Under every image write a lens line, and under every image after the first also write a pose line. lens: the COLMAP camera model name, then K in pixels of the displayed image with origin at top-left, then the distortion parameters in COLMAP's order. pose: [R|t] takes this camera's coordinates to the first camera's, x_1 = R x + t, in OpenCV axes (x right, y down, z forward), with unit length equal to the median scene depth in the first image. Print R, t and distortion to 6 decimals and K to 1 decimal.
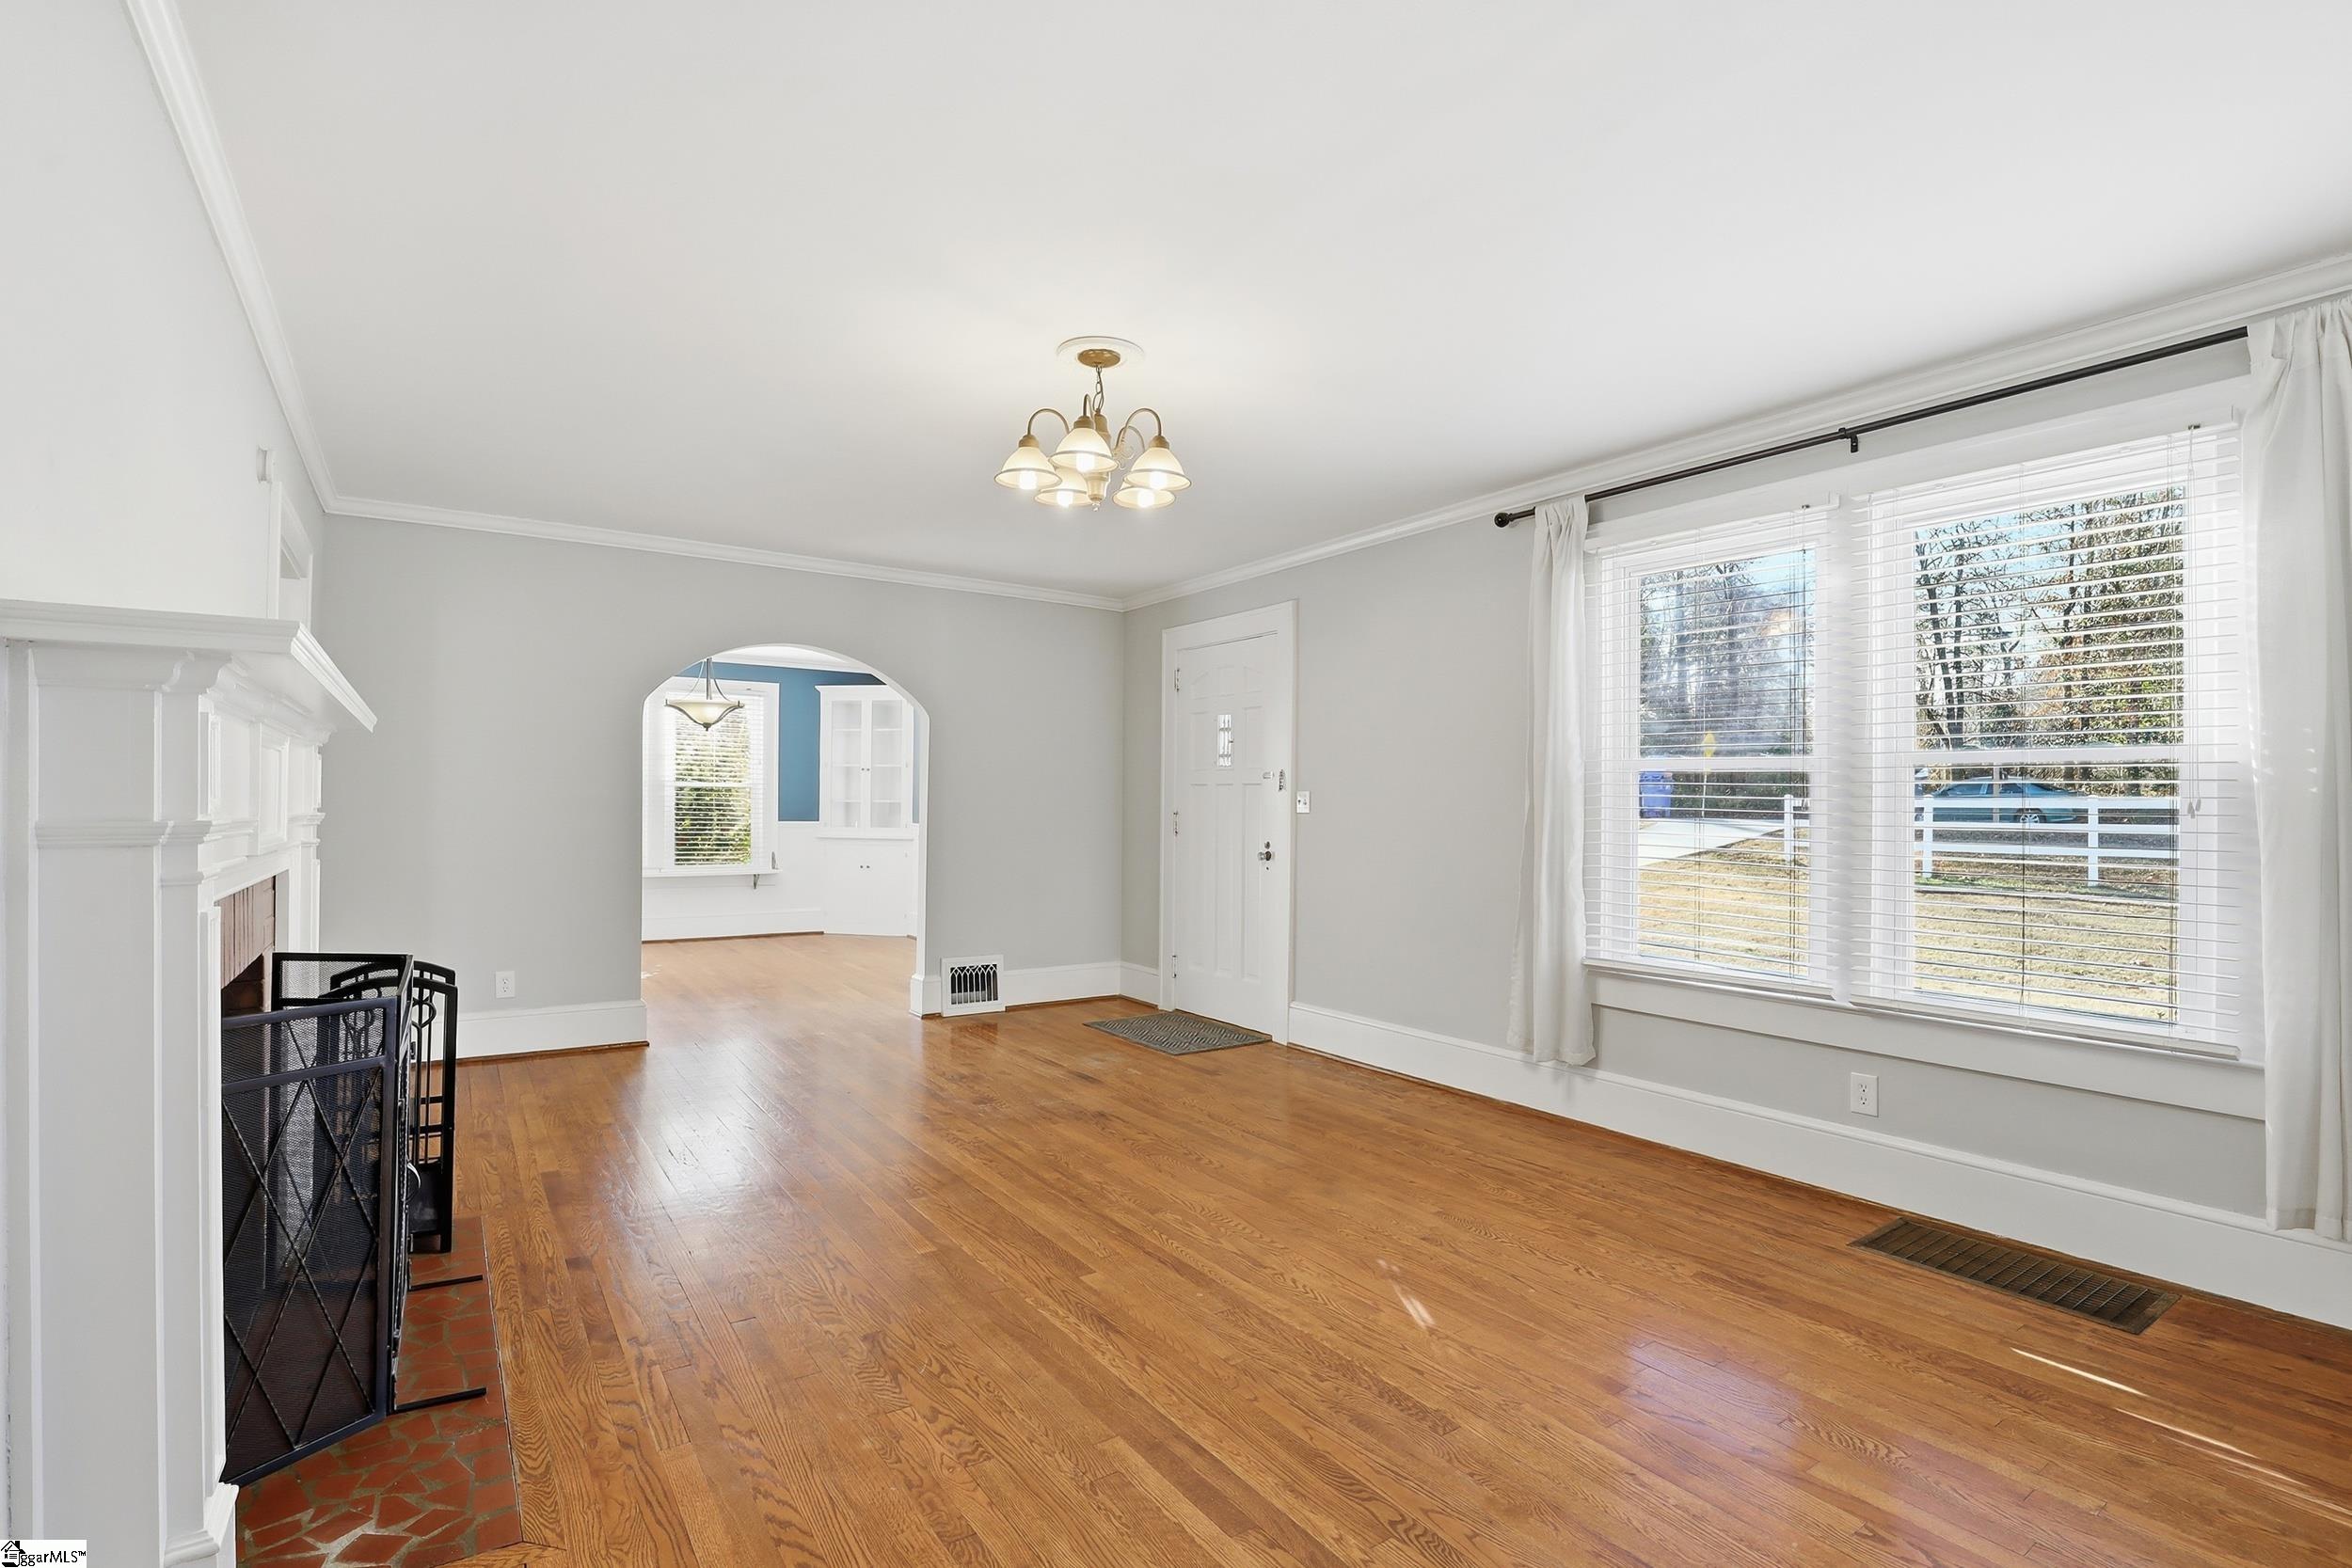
lens RADIAL K [[1082.0, 0, 1178.1], [0, 1082.0, 797.6], [0, 0, 1]] dist [-0.002912, -0.000226]
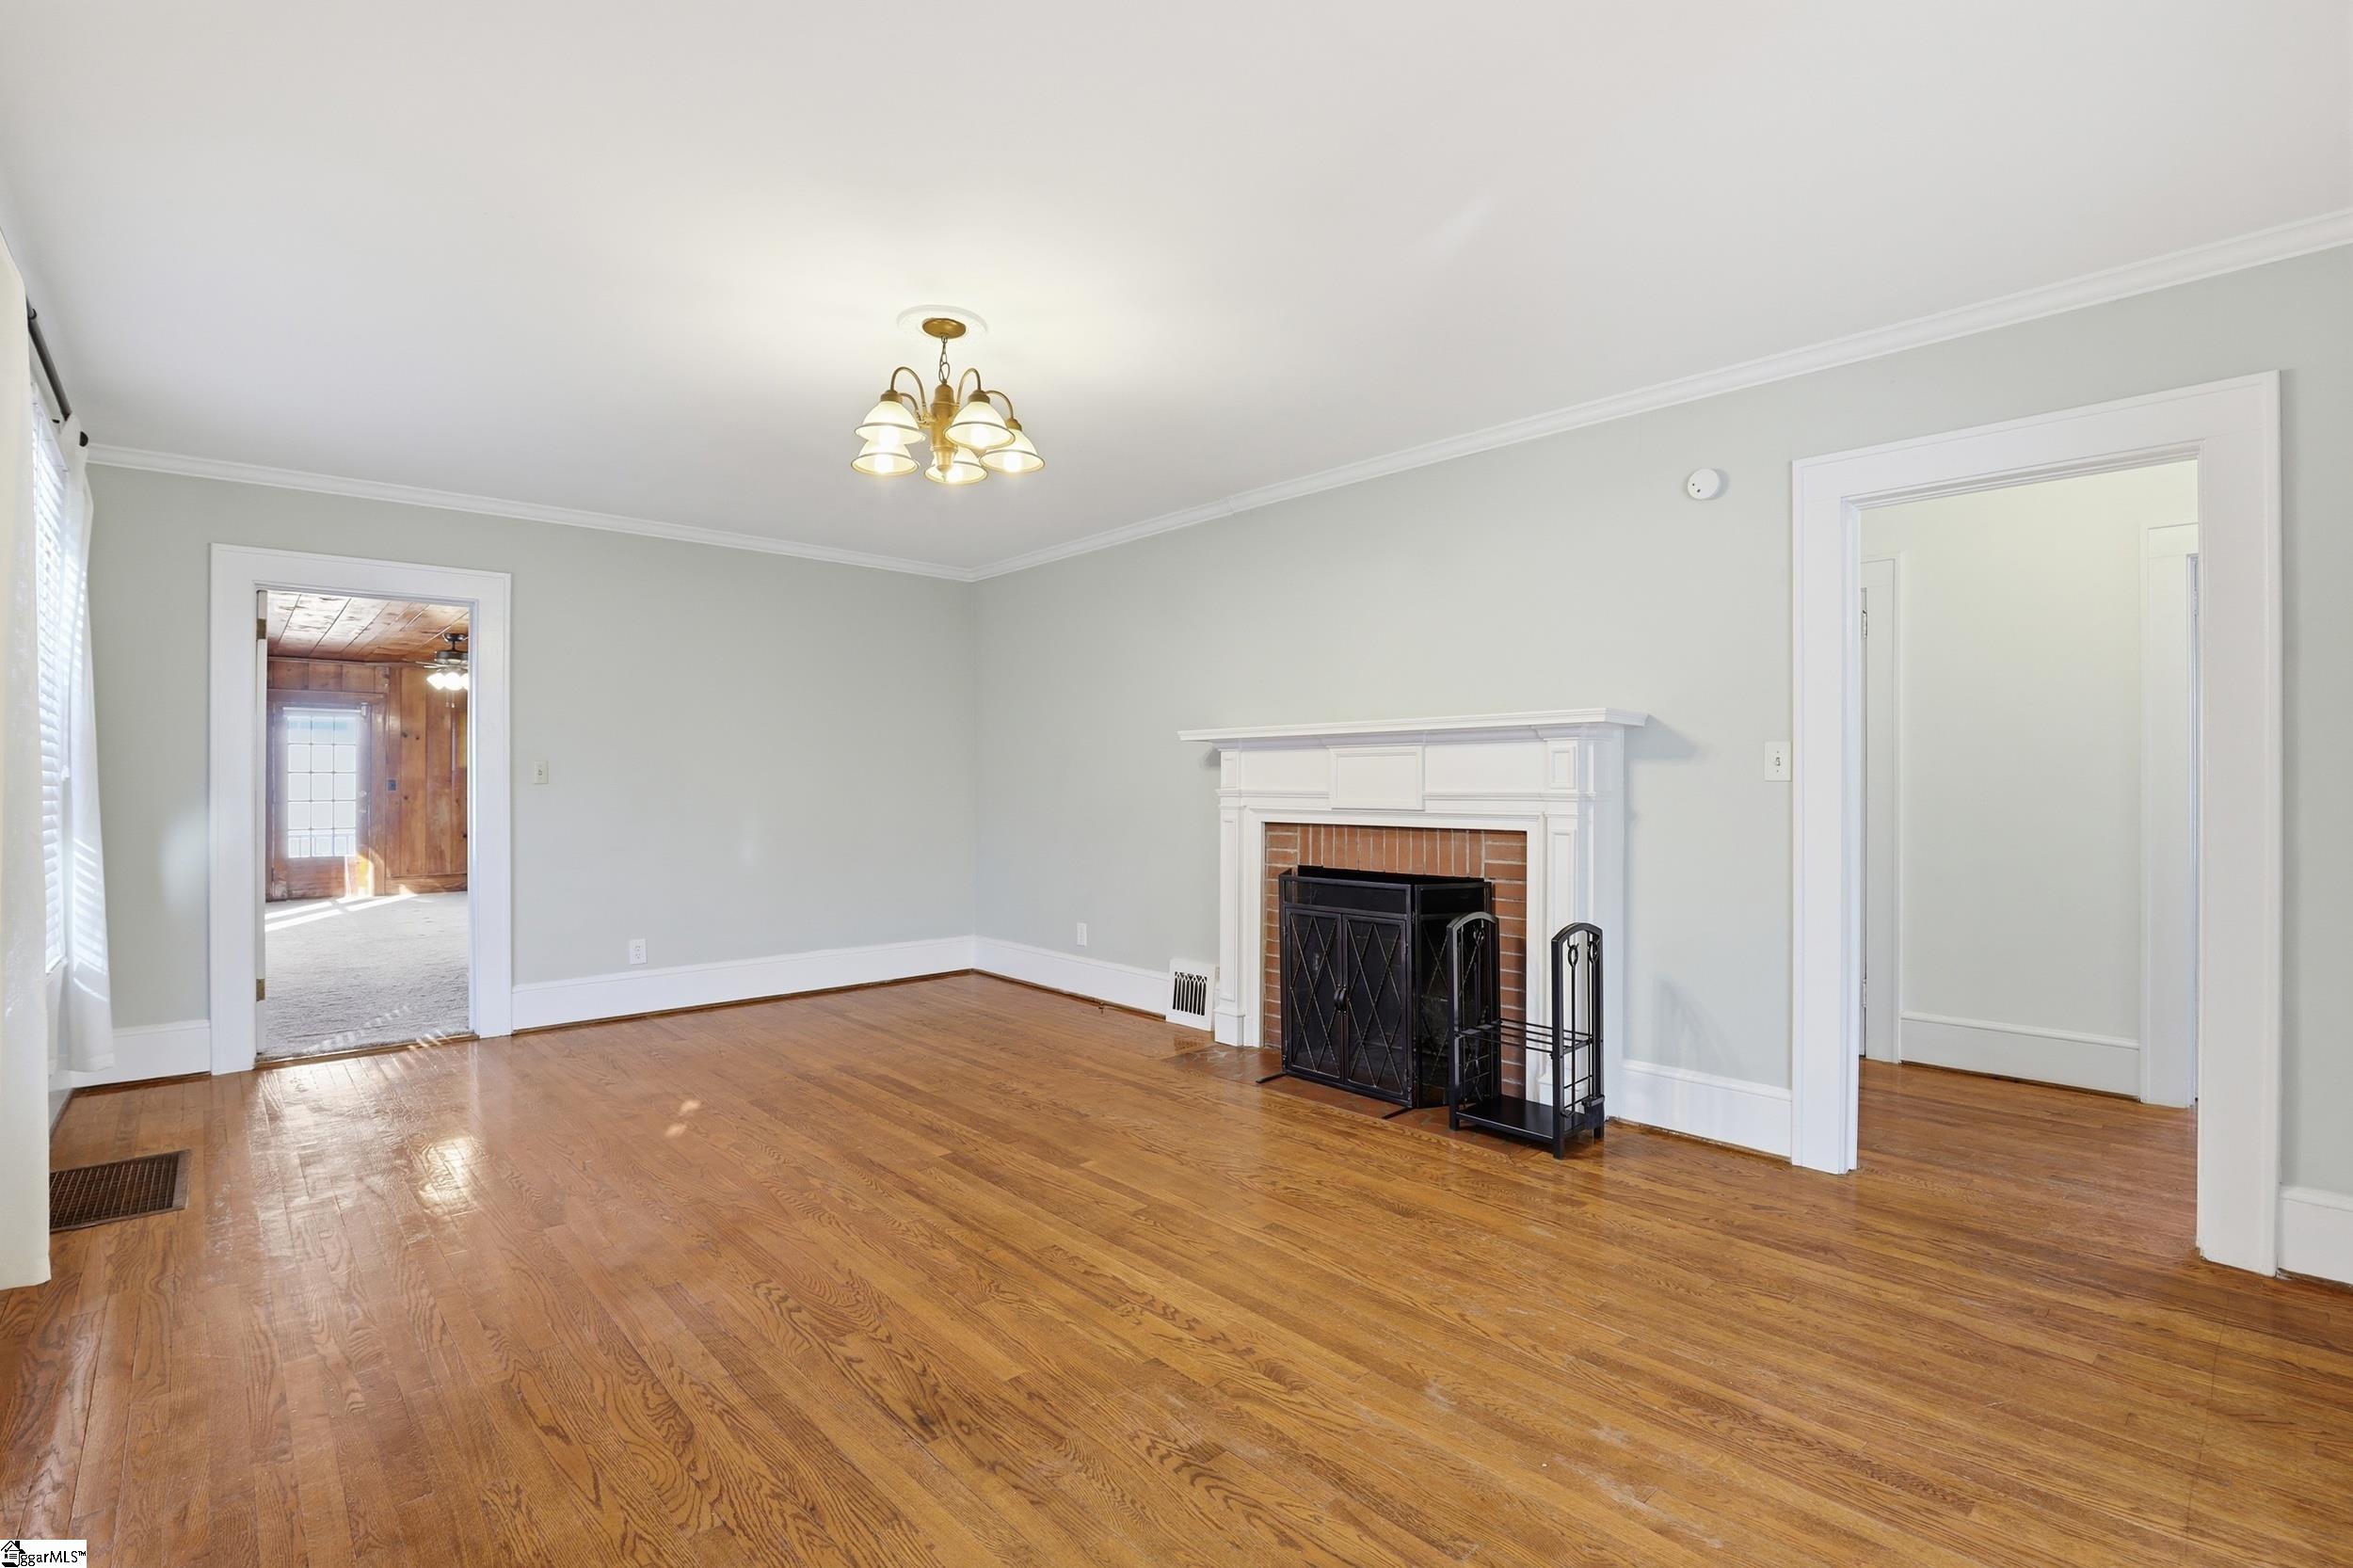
lens RADIAL K [[1082.6, 0, 1174.9], [0, 1082.6, 779.1], [0, 0, 1]] dist [-0.002912, -0.000226]
pose [[-0.990636, -0.008140, -0.136289, -0.140857], [-0.005365, 0.999771, -0.020716, 0.024549], [0.136427, -0.019791, -0.990452, 1.873440]]
